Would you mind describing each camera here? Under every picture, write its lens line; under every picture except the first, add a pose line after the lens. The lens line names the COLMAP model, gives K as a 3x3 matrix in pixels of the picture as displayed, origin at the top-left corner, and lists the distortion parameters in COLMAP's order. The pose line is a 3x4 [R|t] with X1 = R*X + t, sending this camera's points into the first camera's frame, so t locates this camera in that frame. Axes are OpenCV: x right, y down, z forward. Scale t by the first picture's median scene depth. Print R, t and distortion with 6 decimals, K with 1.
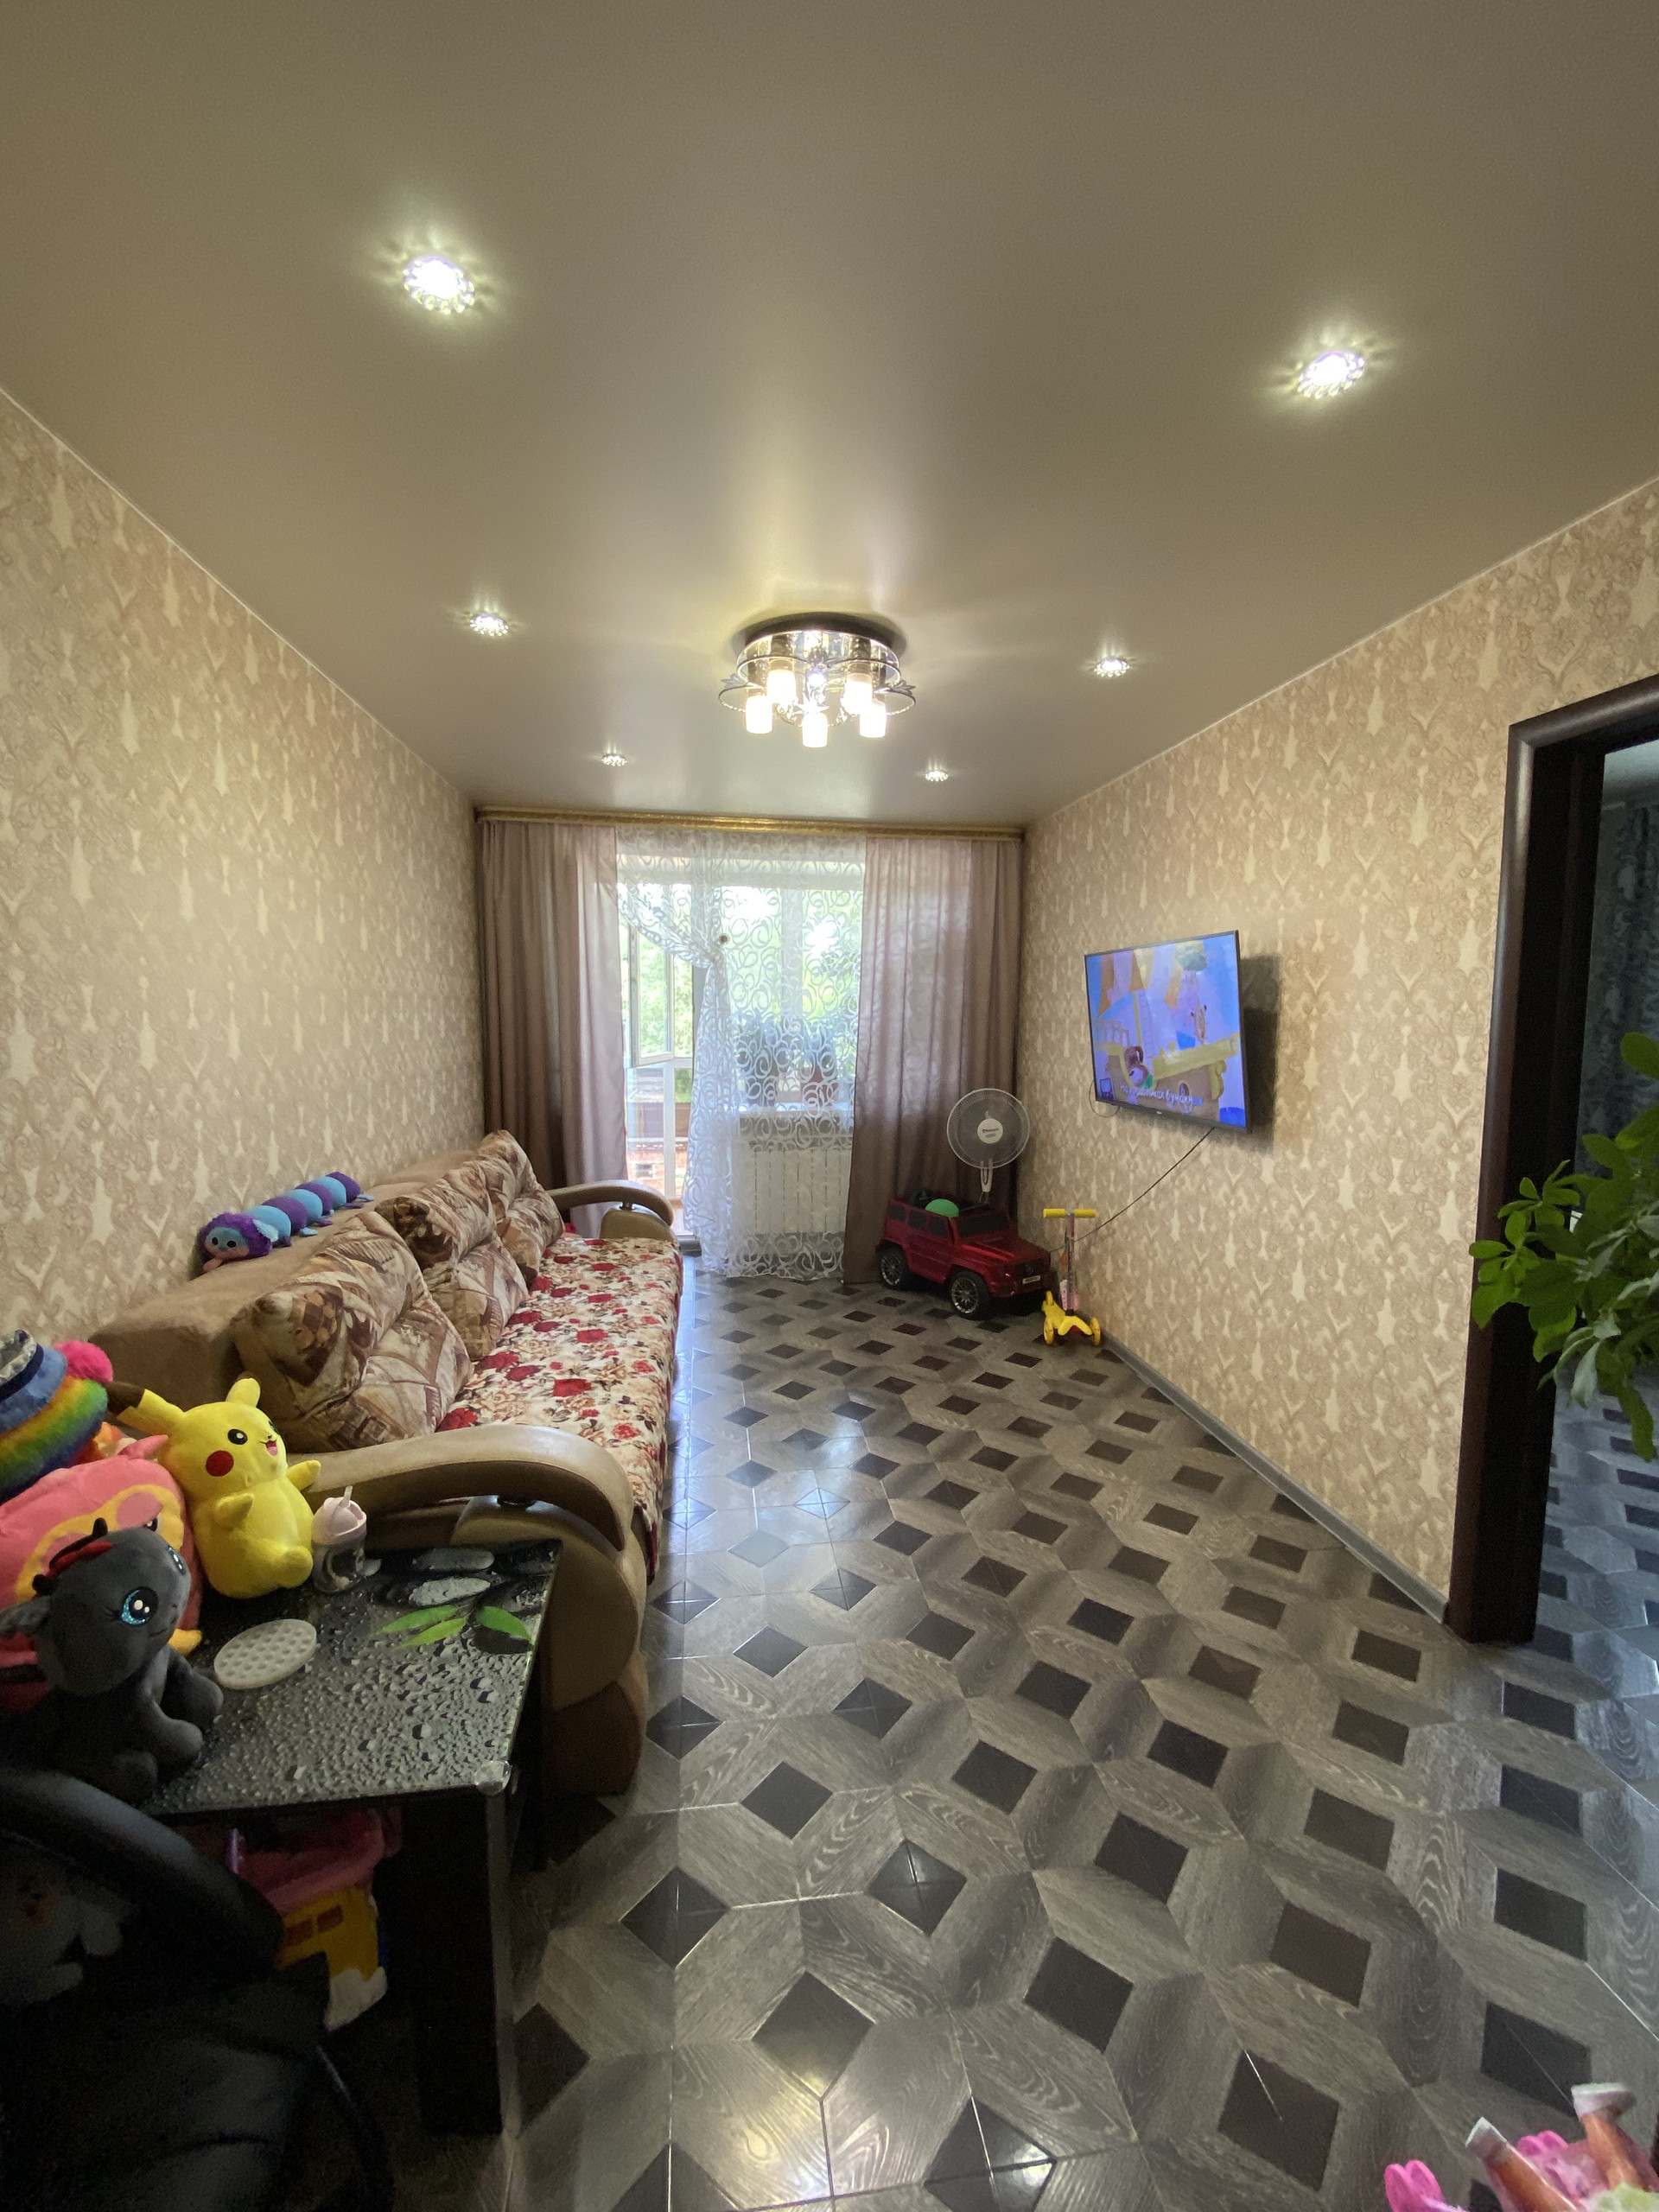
lens RADIAL K [[898.6, 0, 829.5], [0, 898.6, 1106.0], [0, 0, 1]] dist [0.058497, -0.044904]
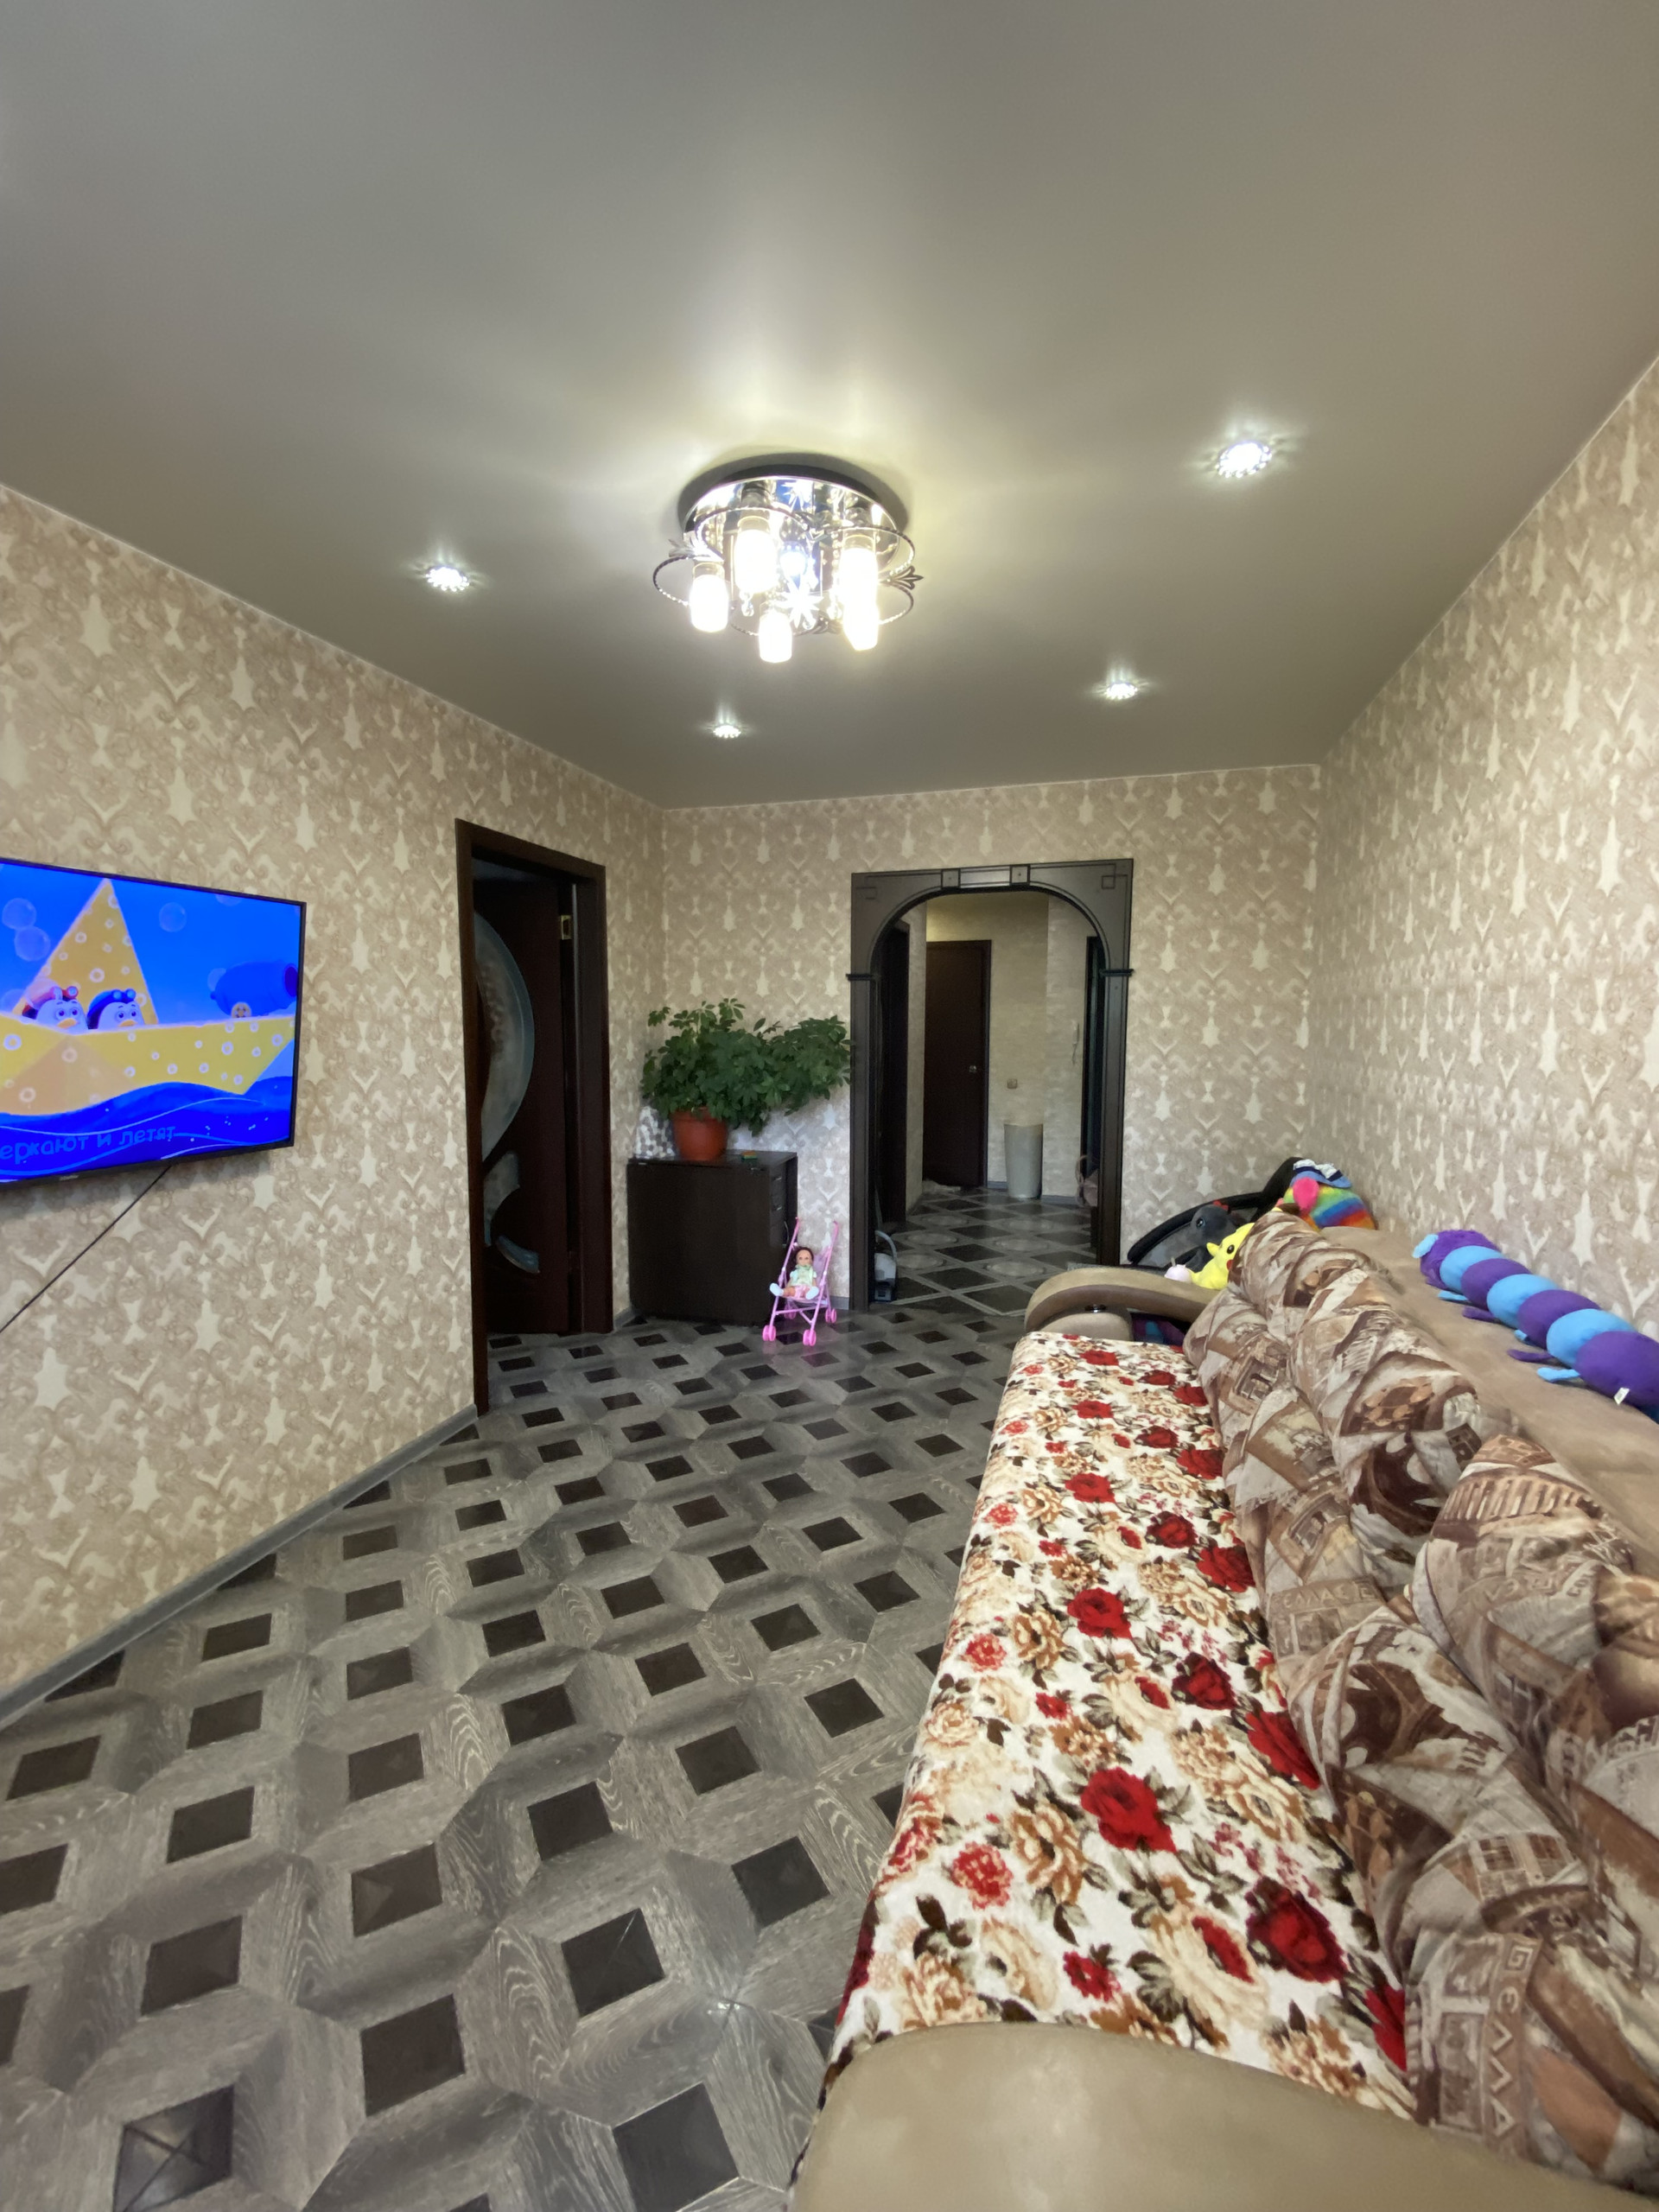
lens RADIAL K [[898.6, 0, 829.5], [0, 898.6, 1106.0], [0, 0, 1]] dist [0.058497, -0.044904]
pose [[-0.910992, -0.050532, 0.409317, -0.241259], [0.029323, 0.982018, 0.186495, -0.107464], [-0.411381, 0.181898, -0.893129, 1.126809]]
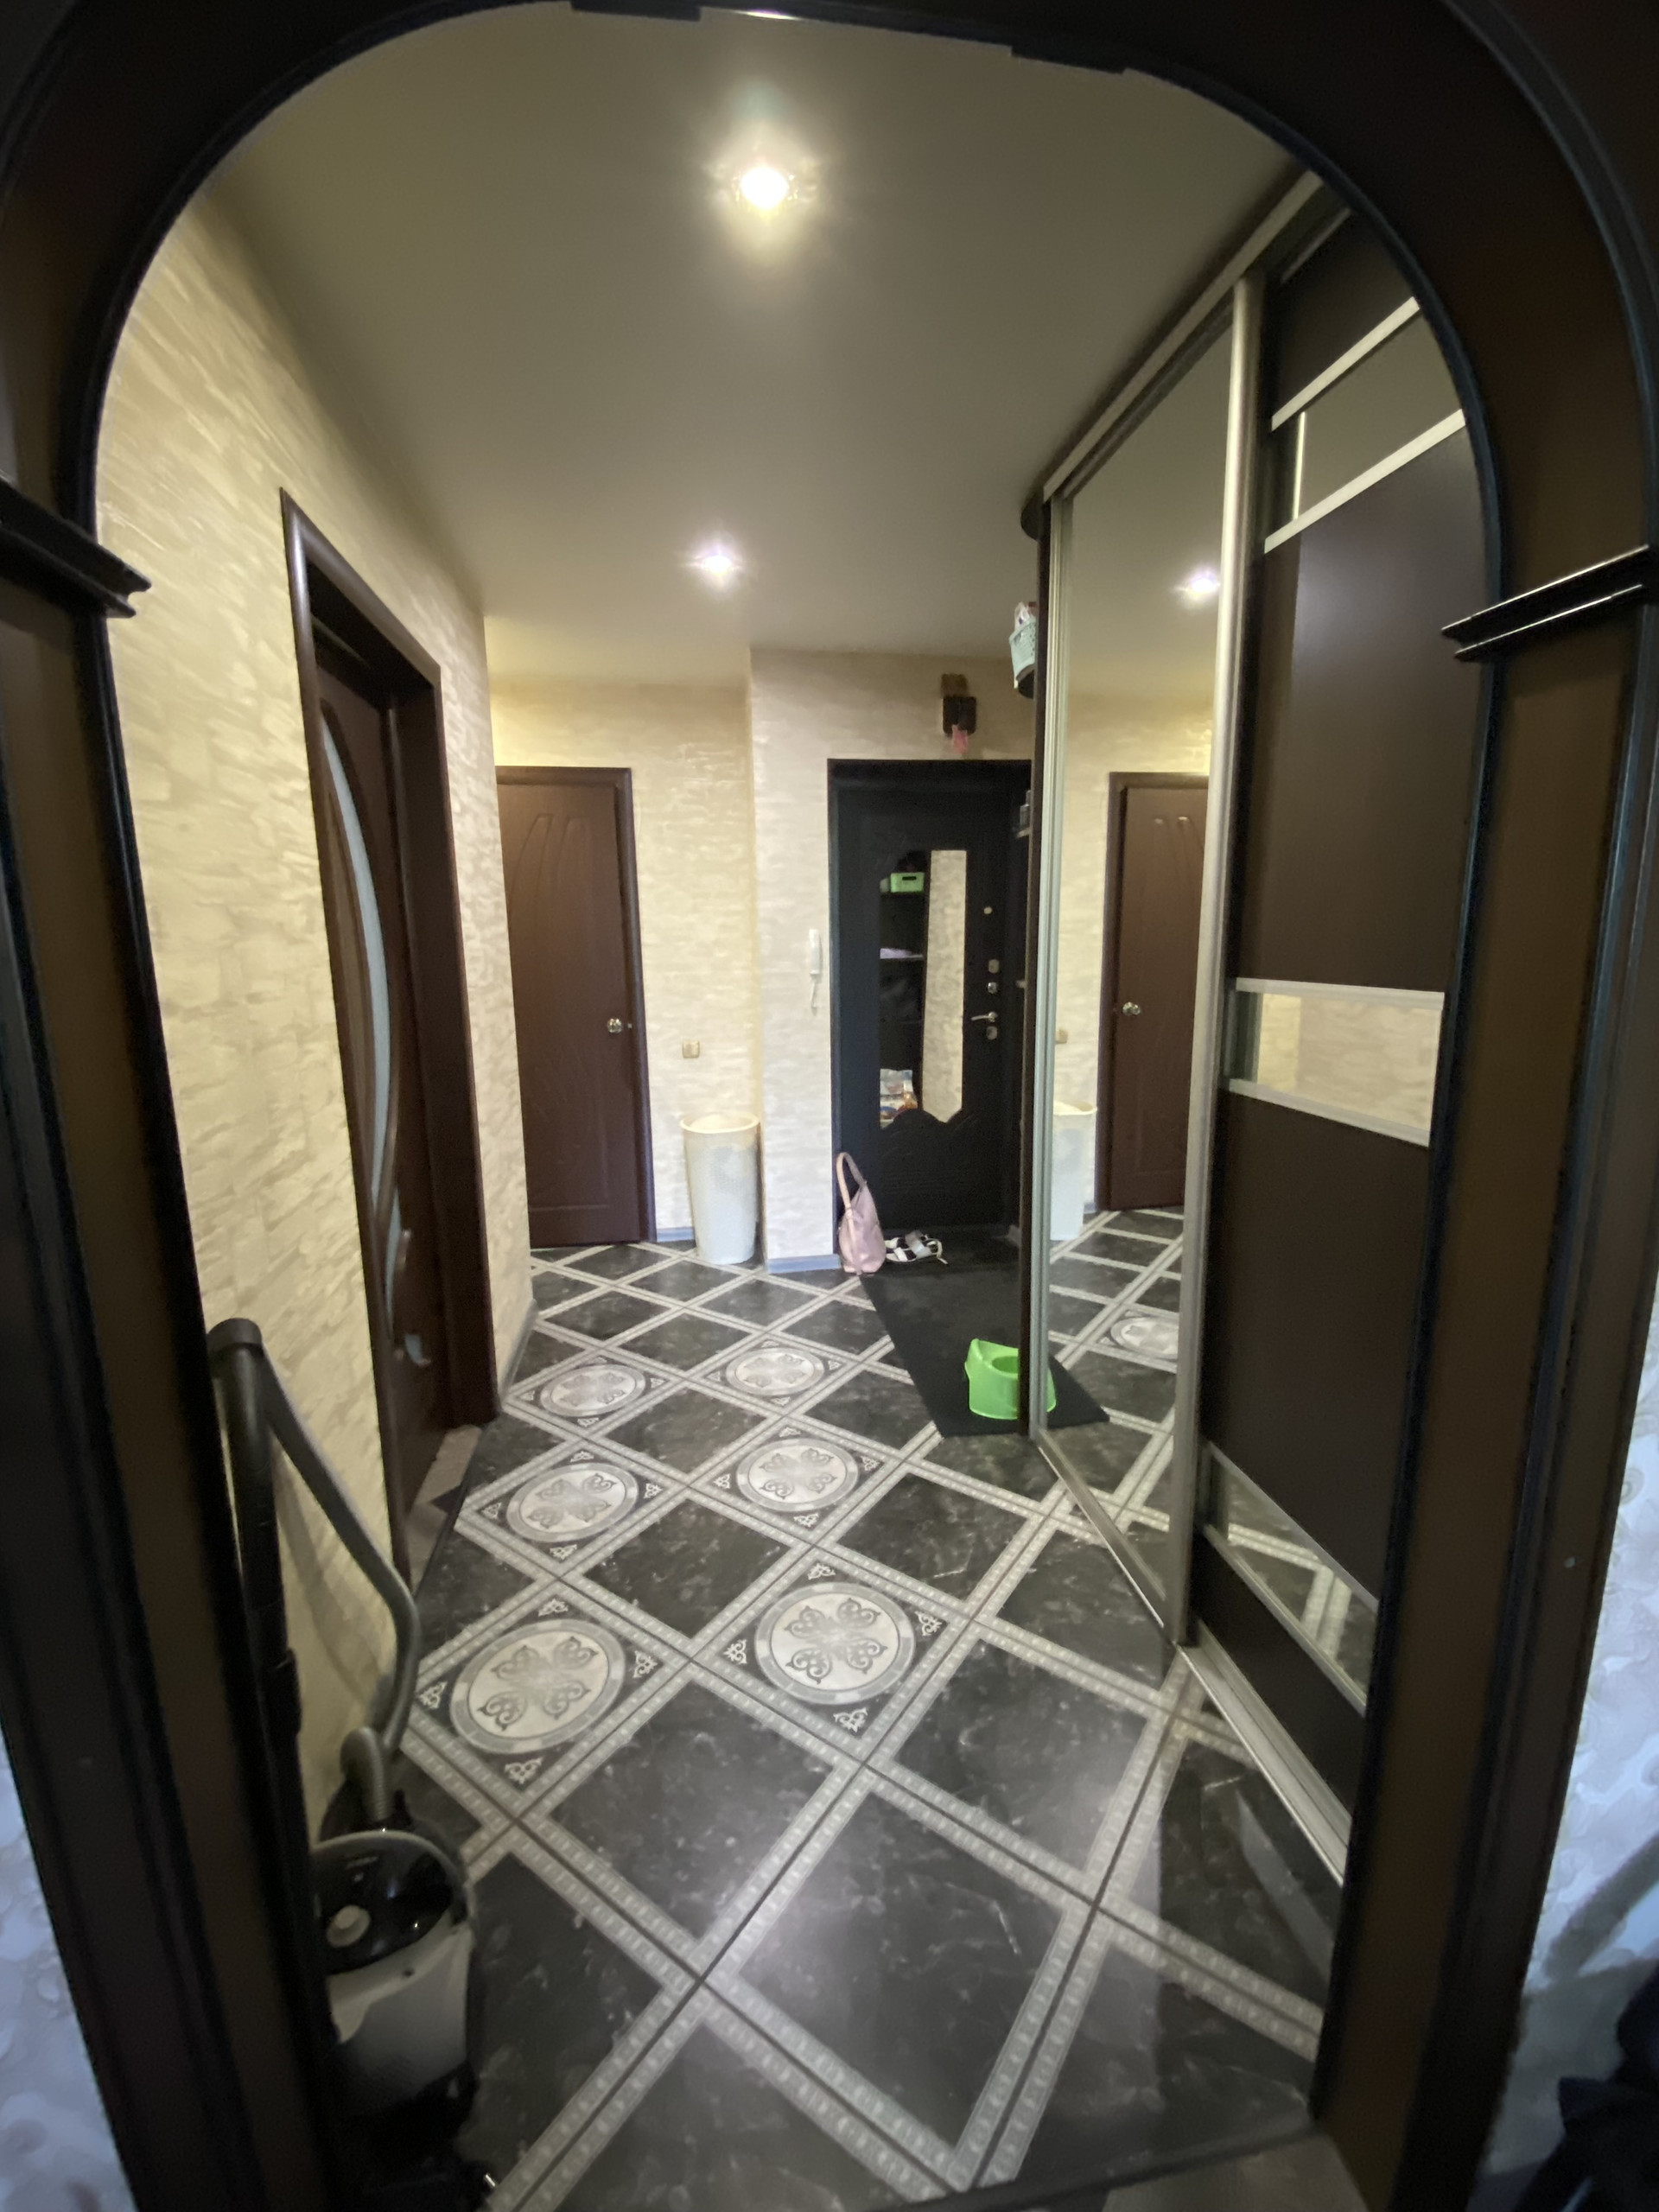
lens RADIAL K [[898.6, 0, 829.5], [0, 898.6, 1106.0], [0, 0, 1]] dist [0.058497, -0.044904]
pose [[-0.999859, 0.006647, -0.015427, 0.051177], [0.002034, 0.959533, 0.281588, -0.011980], [0.016674, 0.281517, -0.959411, 0.250790]]
